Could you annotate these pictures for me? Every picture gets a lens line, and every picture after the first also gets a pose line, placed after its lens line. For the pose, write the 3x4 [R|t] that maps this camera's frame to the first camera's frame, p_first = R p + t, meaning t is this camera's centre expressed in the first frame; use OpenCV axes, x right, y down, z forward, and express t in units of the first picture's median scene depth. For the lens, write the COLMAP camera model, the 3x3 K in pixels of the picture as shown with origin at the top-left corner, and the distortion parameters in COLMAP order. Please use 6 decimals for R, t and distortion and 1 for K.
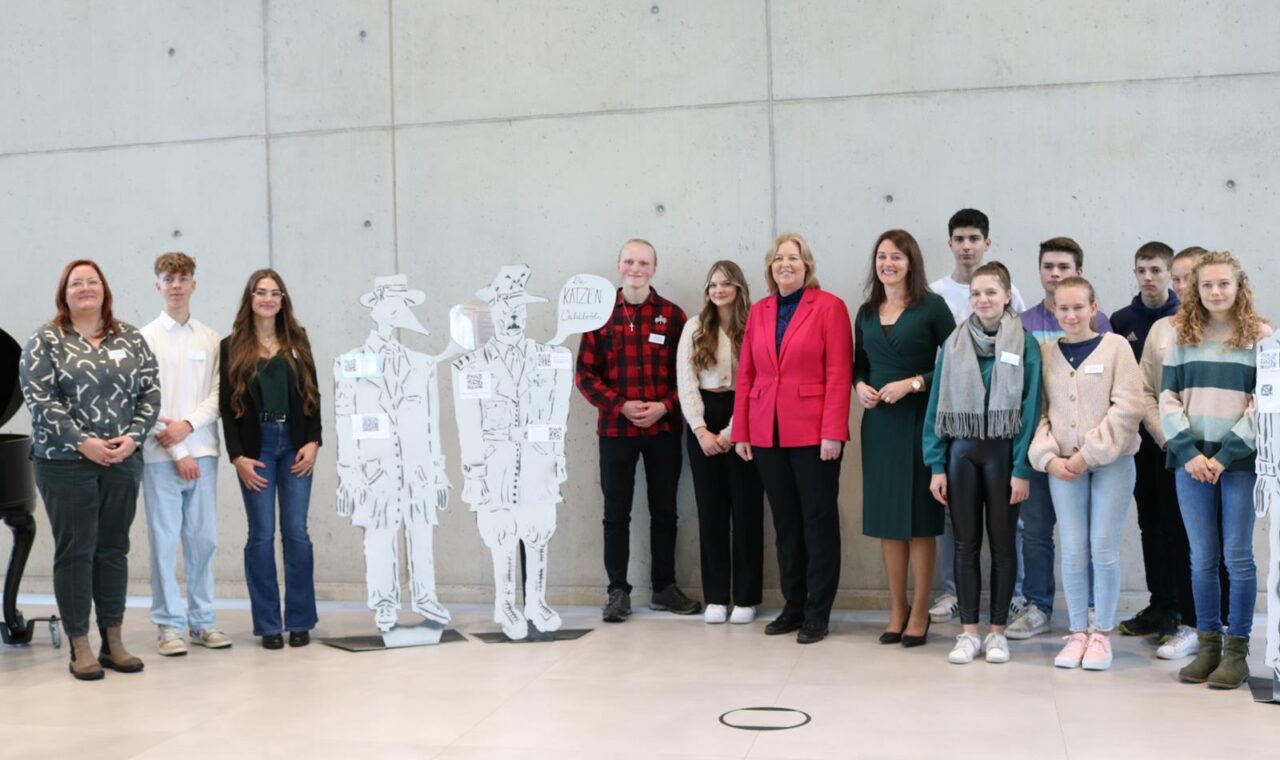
lens RADIAL K [[1429.4, 0, 640.0], [0, 1429.4, 380.0], [0, 0, 1]] dist [-0.102130, 0.051049]
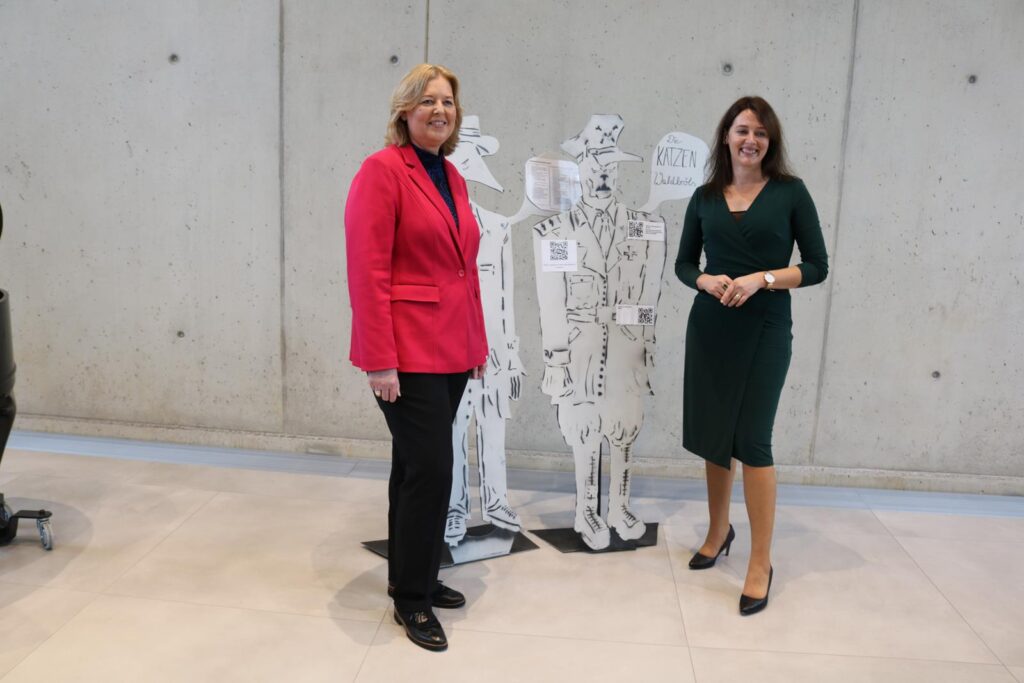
lens RADIAL K [[829.5, 0, 512.0], [0, 829.5, 341.5], [0, 0, 1]] dist [-0.158509, 0.119753]
pose [[0.989963, 0.035512, 0.136789, -0.208329], [-0.057441, 0.985465, 0.159873, -0.022758], [-0.129123, -0.166126, 0.977614, 0.517585]]
